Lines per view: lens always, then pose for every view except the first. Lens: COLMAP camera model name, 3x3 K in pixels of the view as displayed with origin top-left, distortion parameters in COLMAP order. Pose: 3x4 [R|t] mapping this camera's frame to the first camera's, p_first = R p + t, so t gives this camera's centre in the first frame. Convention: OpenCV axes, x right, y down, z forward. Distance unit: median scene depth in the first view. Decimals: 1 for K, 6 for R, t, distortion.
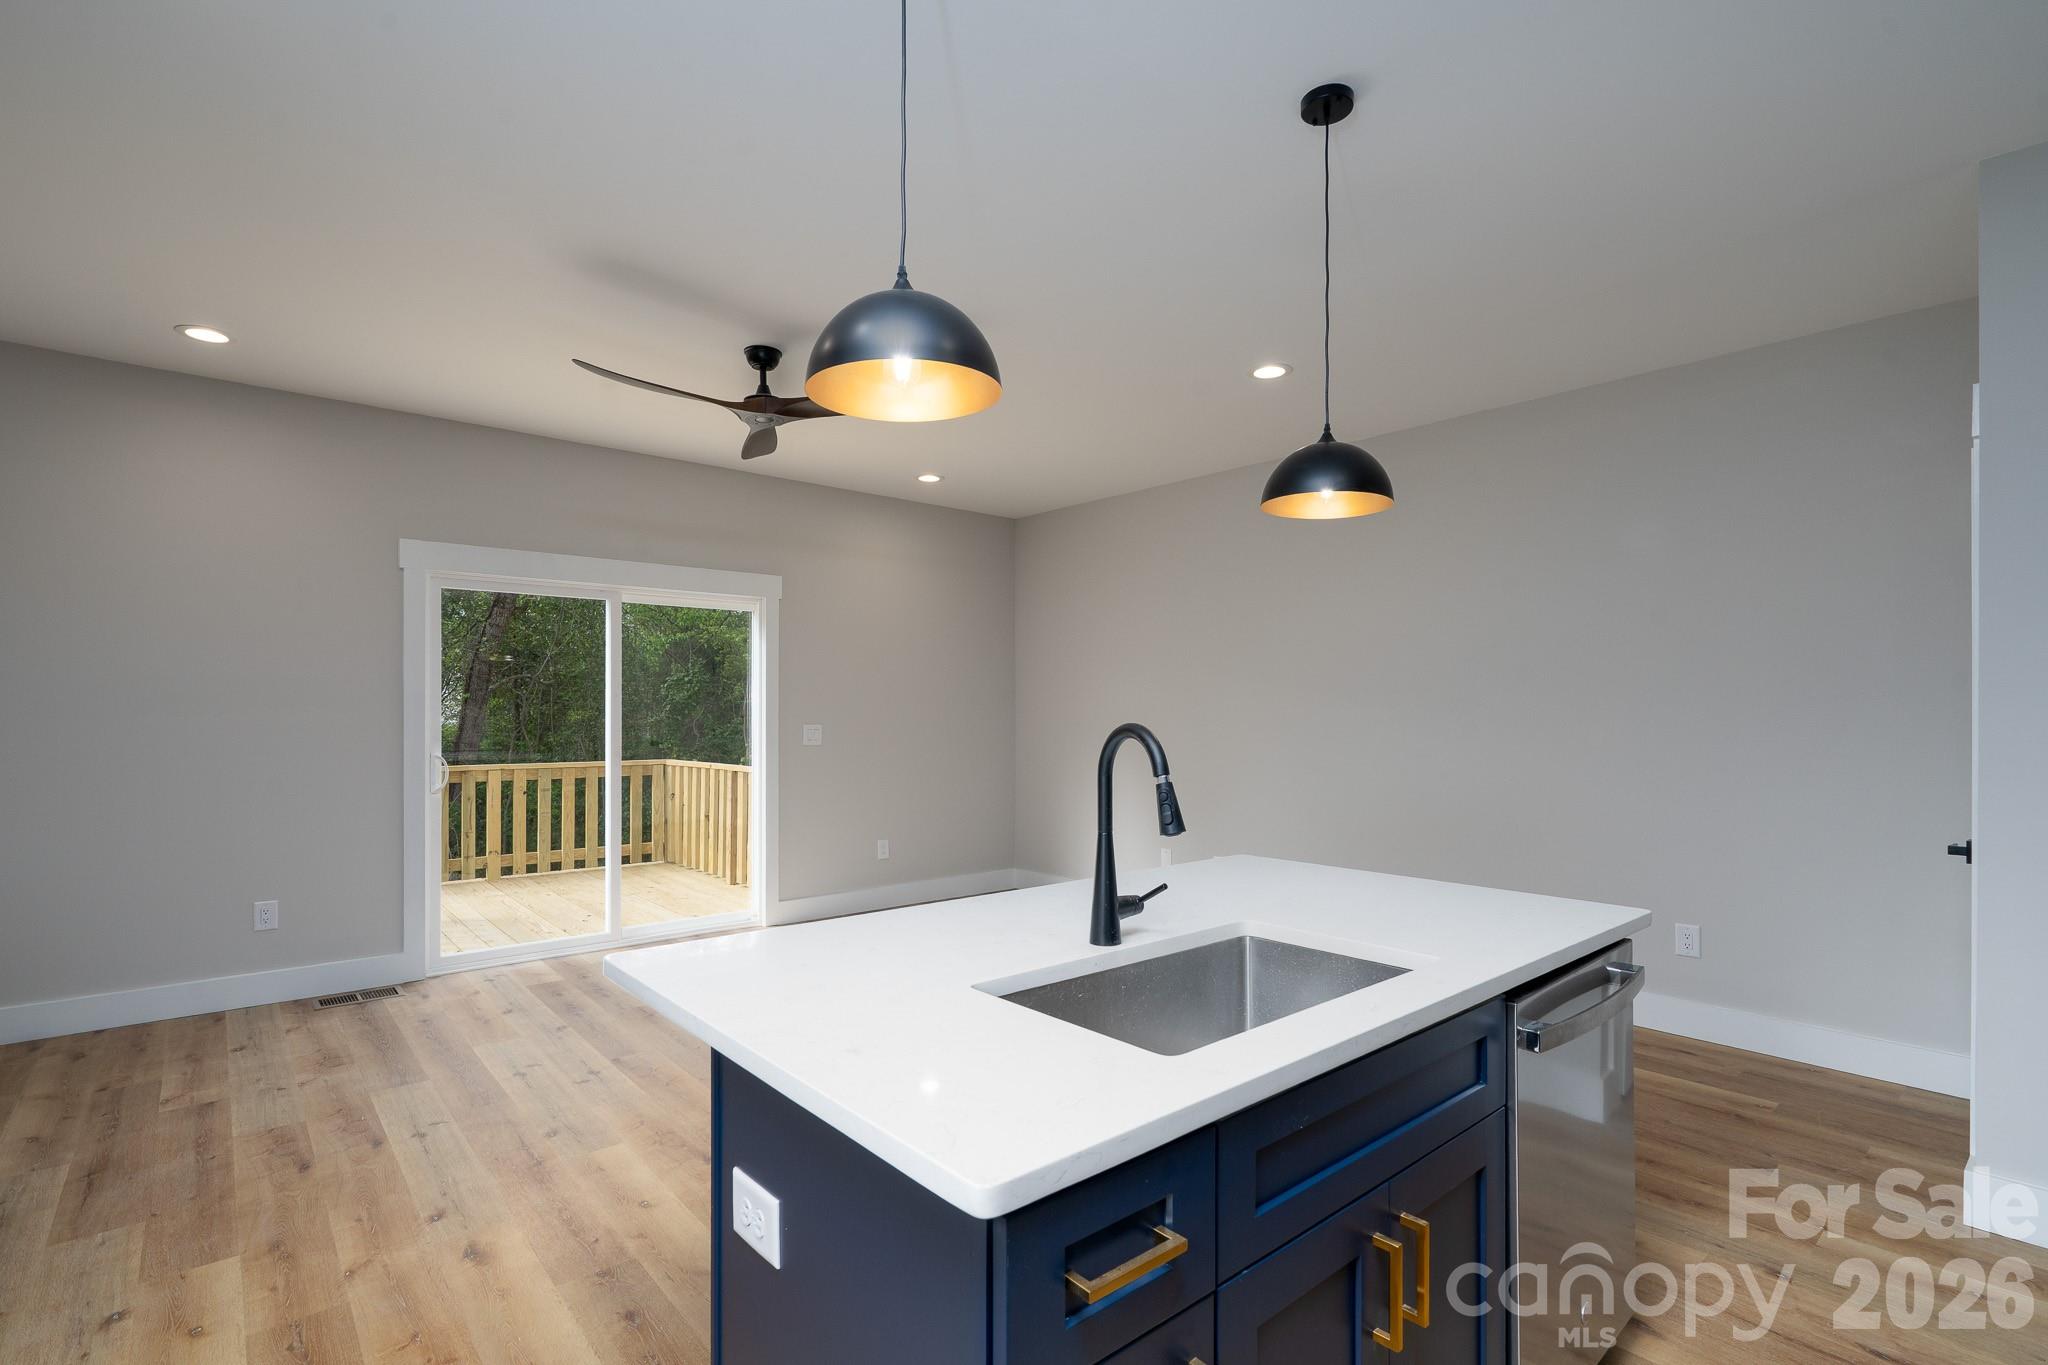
lens RADIAL K [[951.3, 0, 985.4], [0, 951.3, 713.6], [0, 0, 1]] dist [-0.001315, 0.000334]
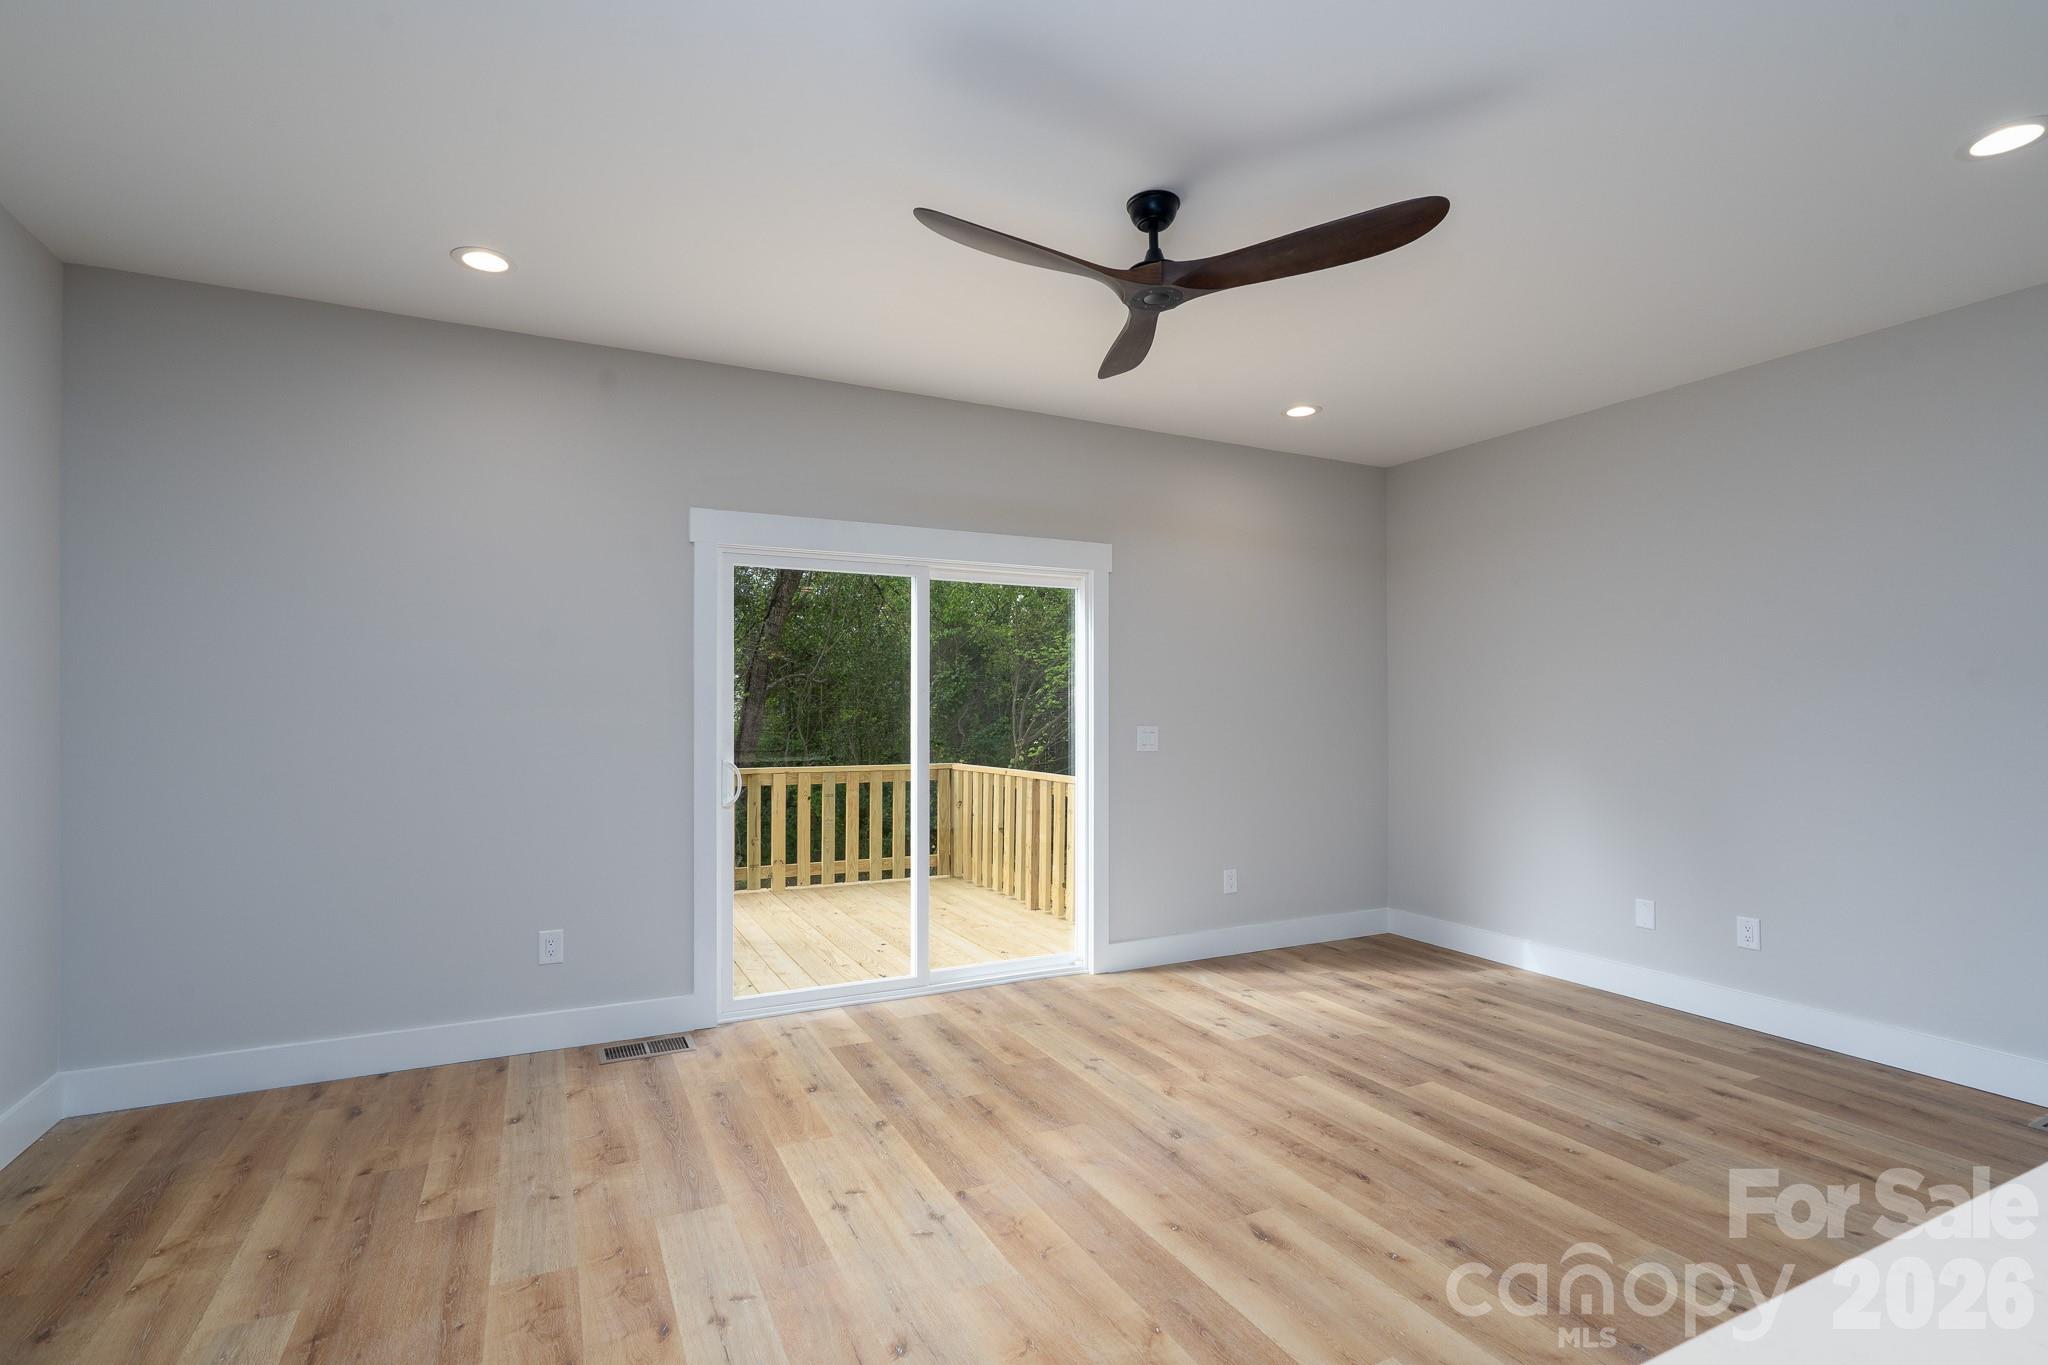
lens RADIAL K [[951.3, 0, 1002.6], [0, 951.3, 707.2], [0, 0, 1]] dist [-0.001315, 0.000334]
pose [[0.973434, -0.001476, -0.228962, -0.170606], [0.000238, 0.999985, -0.005438, -0.000570], [0.228967, 0.005239, 0.973420, 0.269912]]
